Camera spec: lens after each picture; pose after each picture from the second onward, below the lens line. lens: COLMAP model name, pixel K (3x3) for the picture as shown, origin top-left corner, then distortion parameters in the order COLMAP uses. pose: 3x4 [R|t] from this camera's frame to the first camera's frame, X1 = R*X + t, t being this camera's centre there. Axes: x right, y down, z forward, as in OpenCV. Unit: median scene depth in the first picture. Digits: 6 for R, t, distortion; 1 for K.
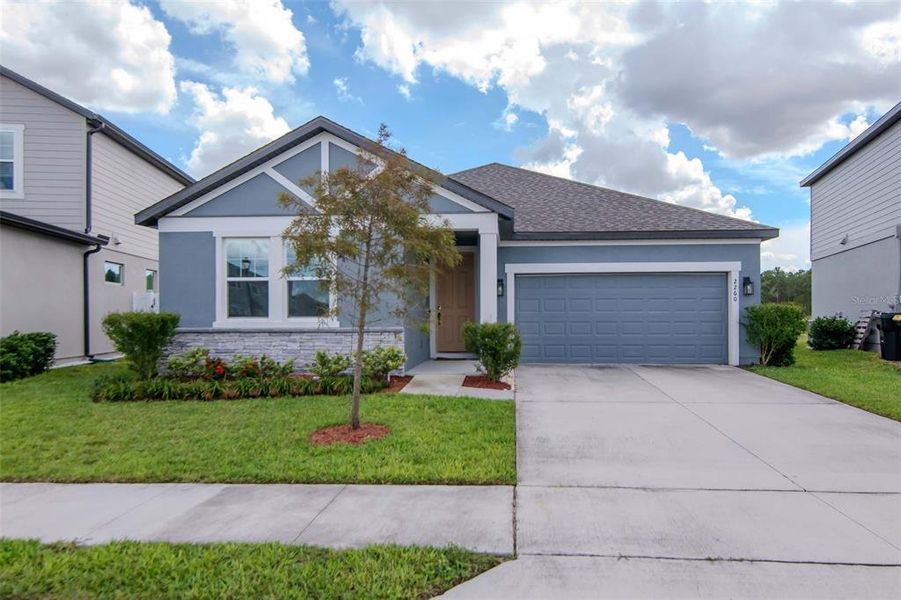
lens RADIAL K [[438.4, 0, 357.7], [0, 438.4, 310.0], [0, 0, 1]] dist [-0.003660, -0.000539]
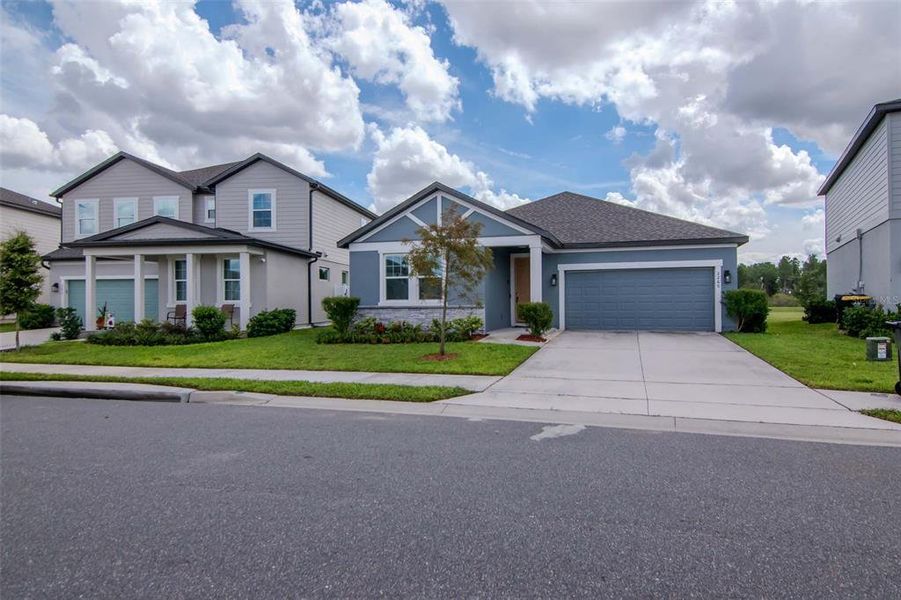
lens RADIAL K [[808.0, 0, 450.5], [0, 808.0, 300.0], [0, 0, 1]] dist [0.004412, 0.000887]
pose [[0.956313, -0.005102, -0.292302, 0.875700], [0.003102, 0.999969, -0.007304, 0.041822], [0.292330, 0.006078, 0.956298, -1.969373]]
